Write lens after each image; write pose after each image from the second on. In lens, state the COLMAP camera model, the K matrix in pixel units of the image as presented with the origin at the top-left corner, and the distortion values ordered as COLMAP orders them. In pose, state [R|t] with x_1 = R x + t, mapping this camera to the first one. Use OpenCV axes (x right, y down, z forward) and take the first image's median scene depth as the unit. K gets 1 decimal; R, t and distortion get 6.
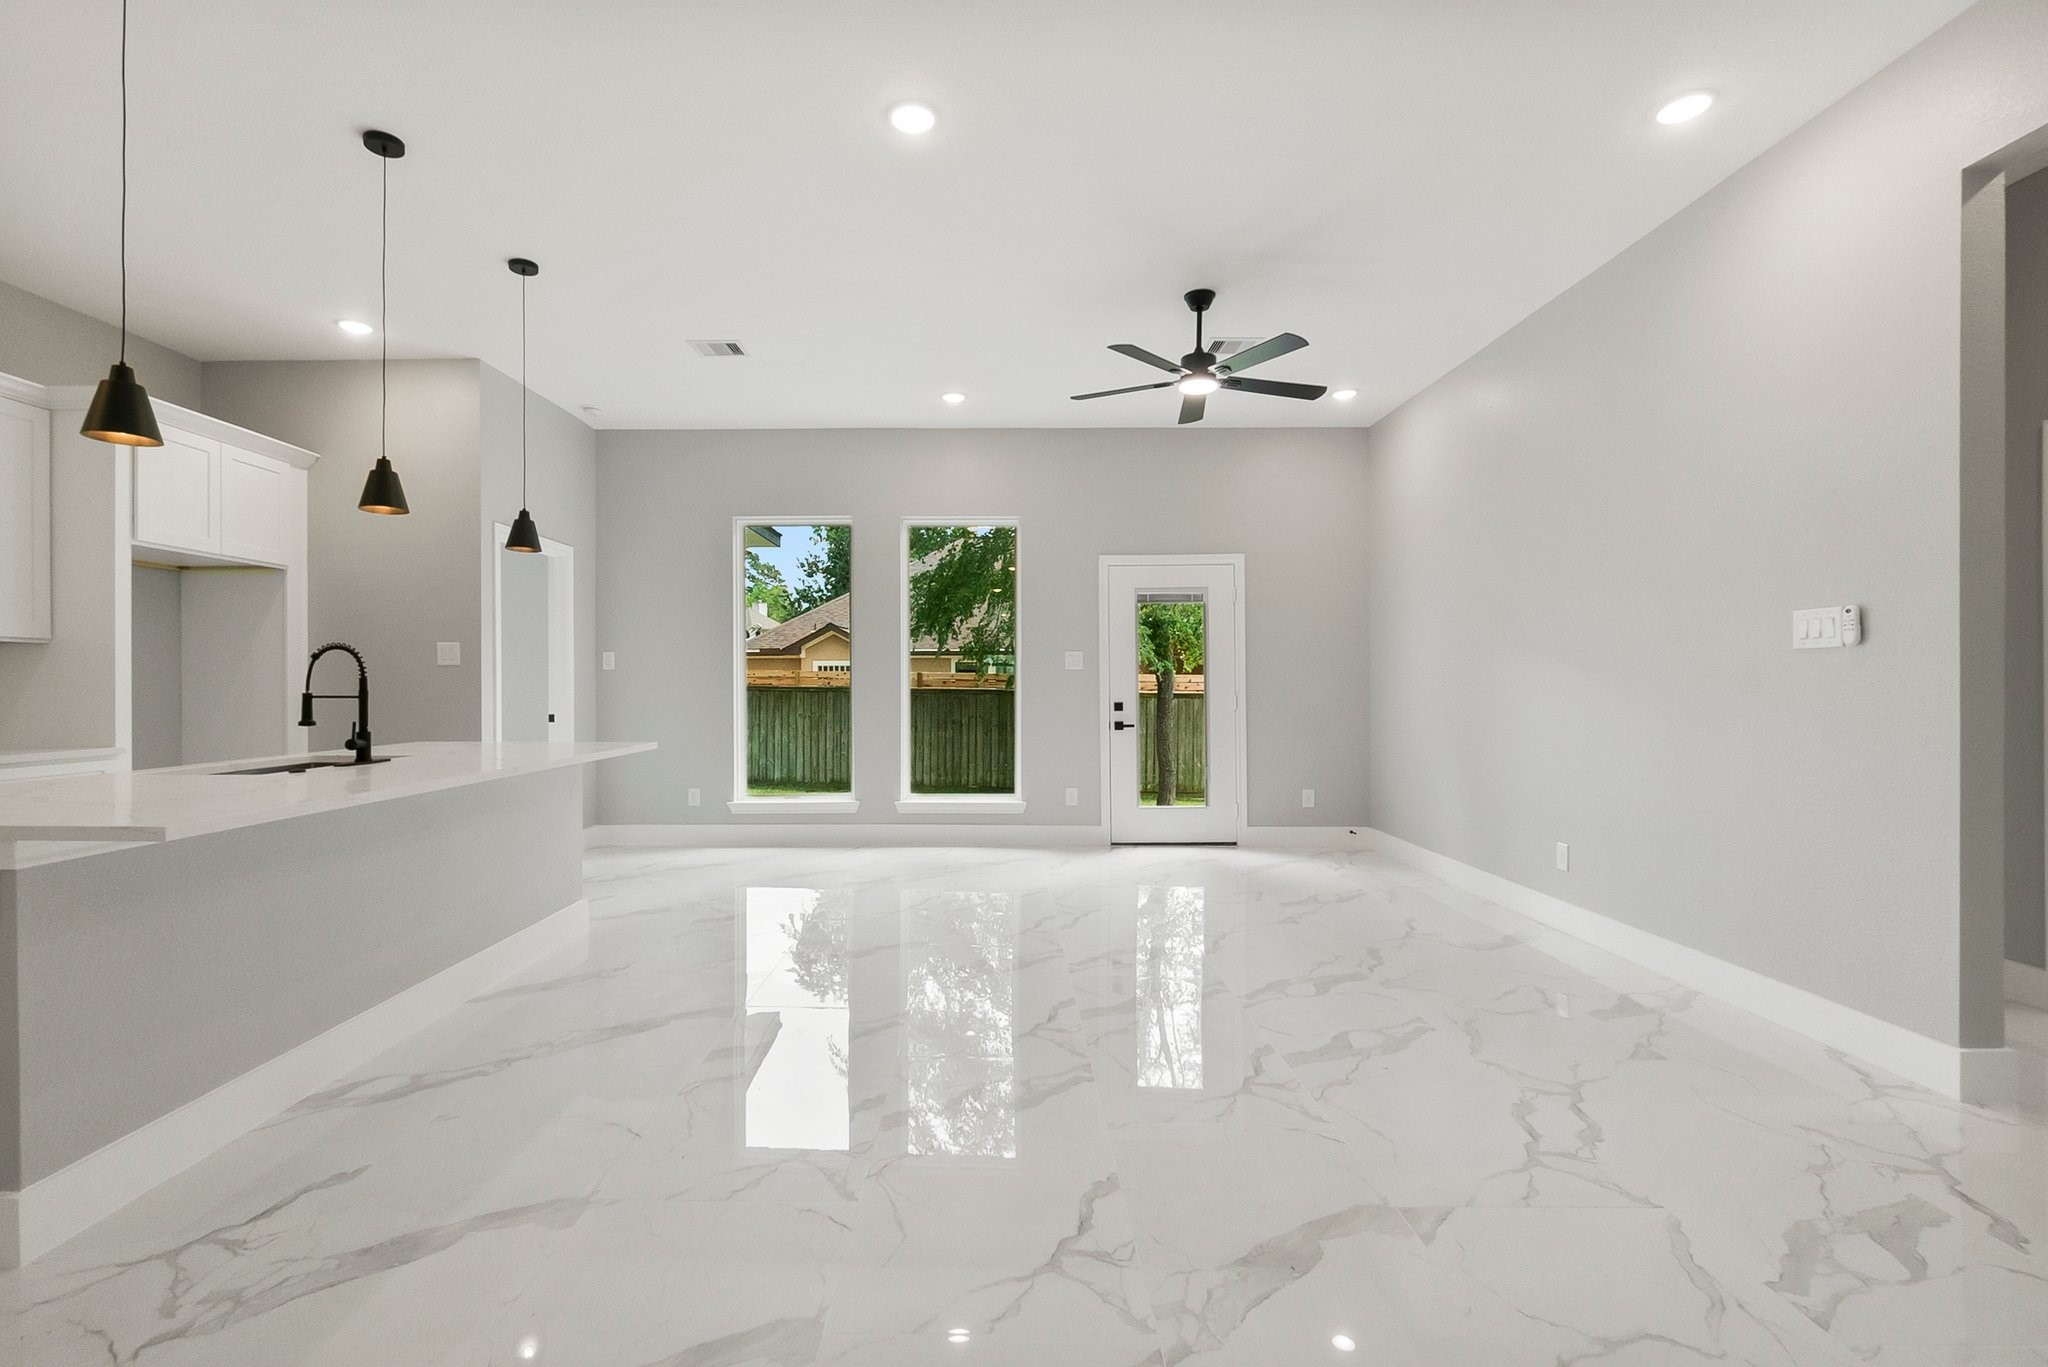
lens RADIAL K [[899.8, 0, 1020.7], [0, 899.8, 678.2], [0, 0, 1]] dist [-0.003673, 0.003211]
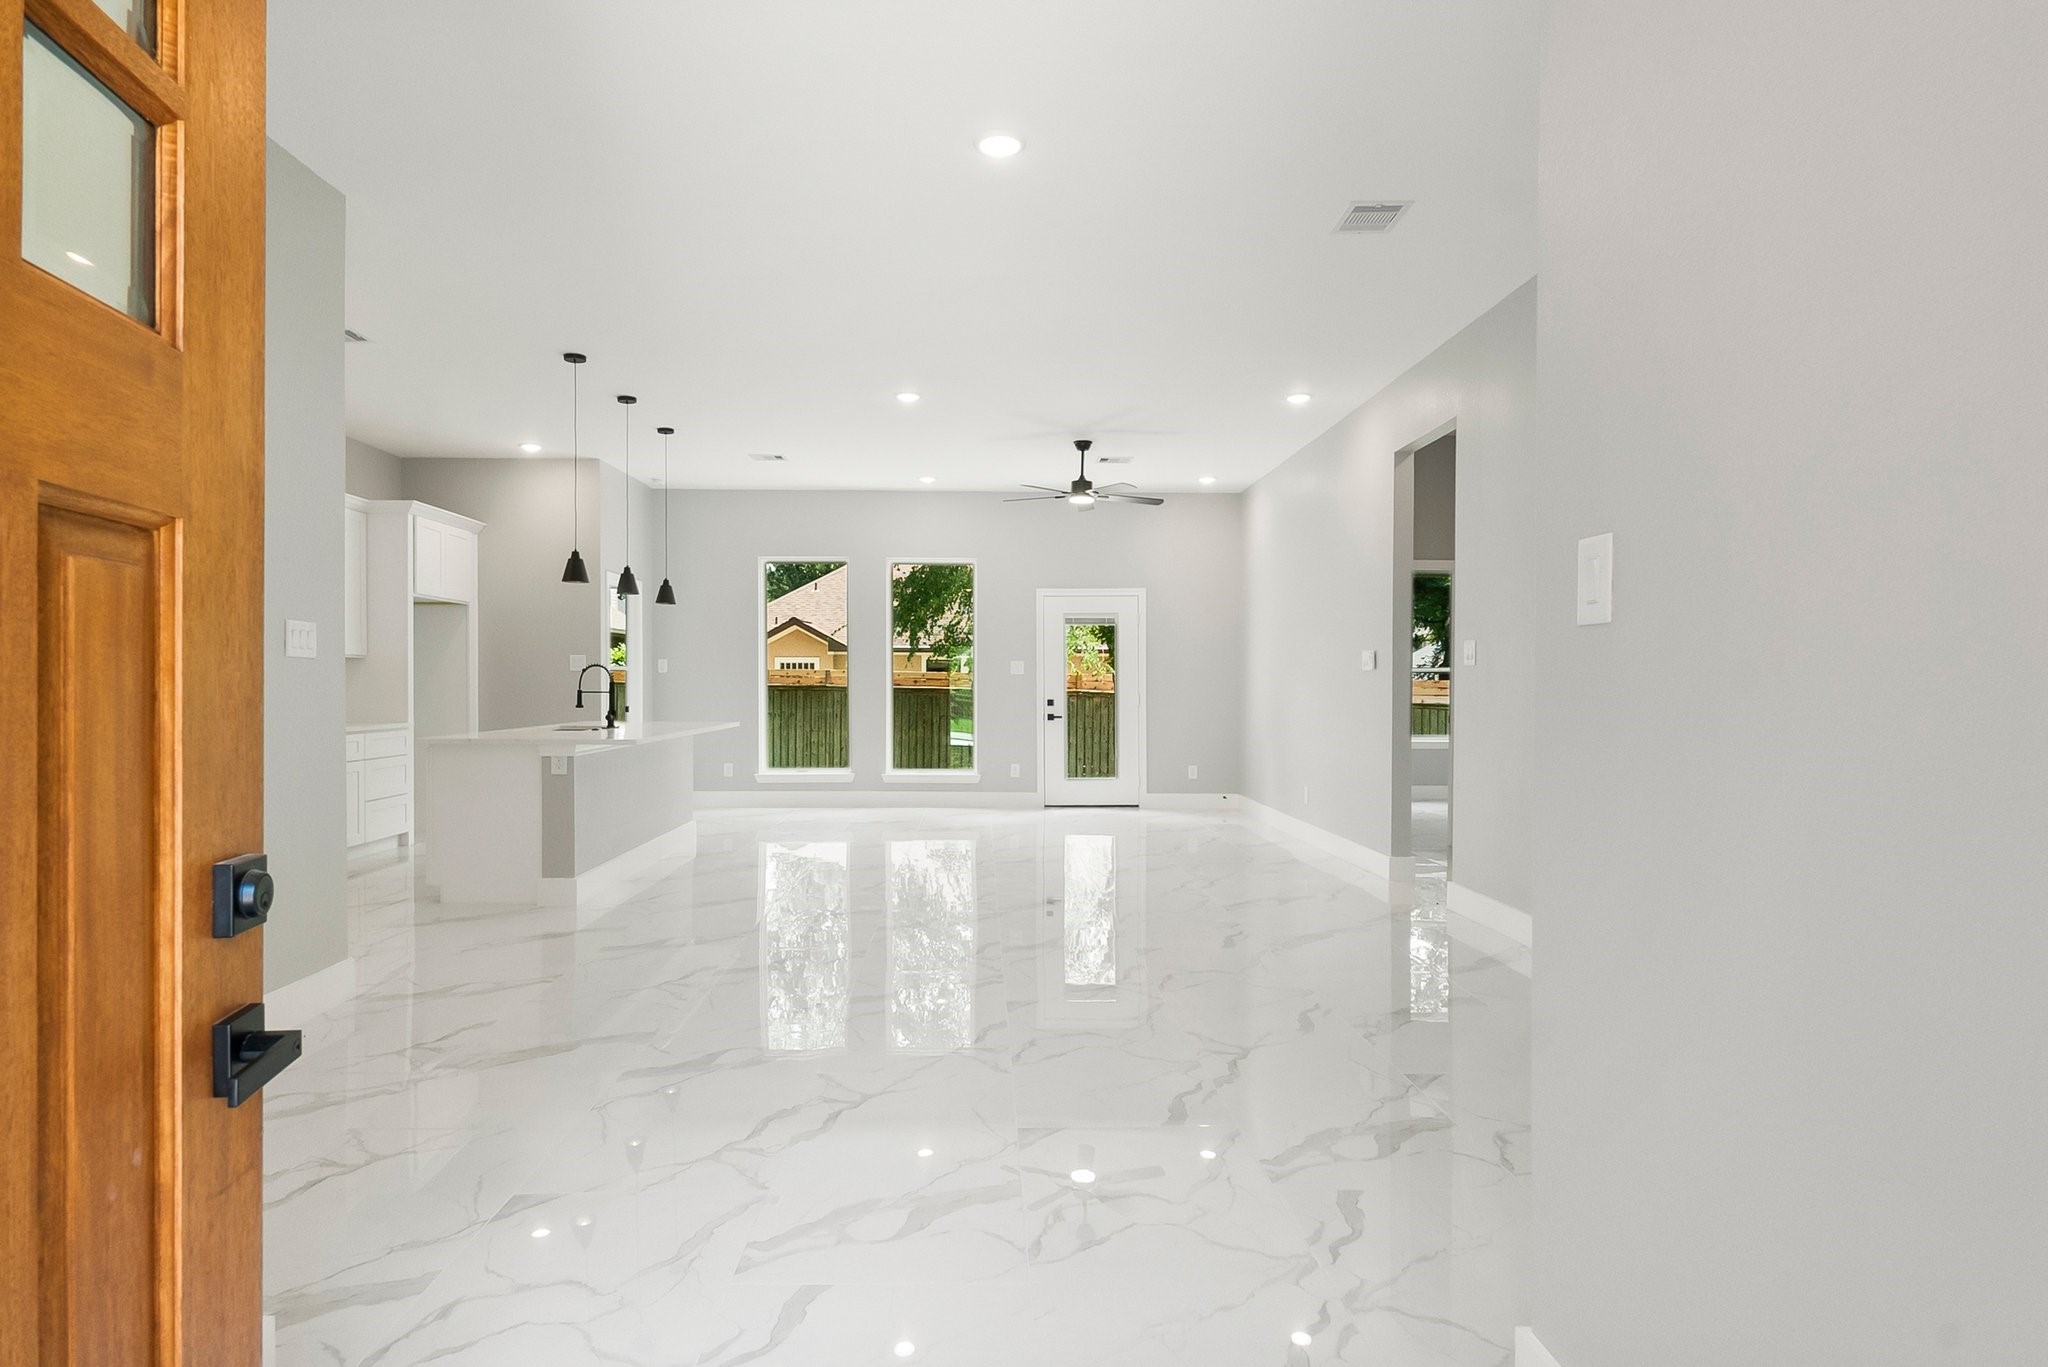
lens RADIAL K [[1064.7, 0, 1021.0], [0, 1064.7, 672.5], [0, 0, 1]] dist [0.001194, 0.000065]
pose [[0.999849, 0.005096, 0.016586, 0.038627], [-0.005053, 0.999984, -0.002626, -0.008504], [-0.016599, 0.002541, 0.999859, -0.567389]]
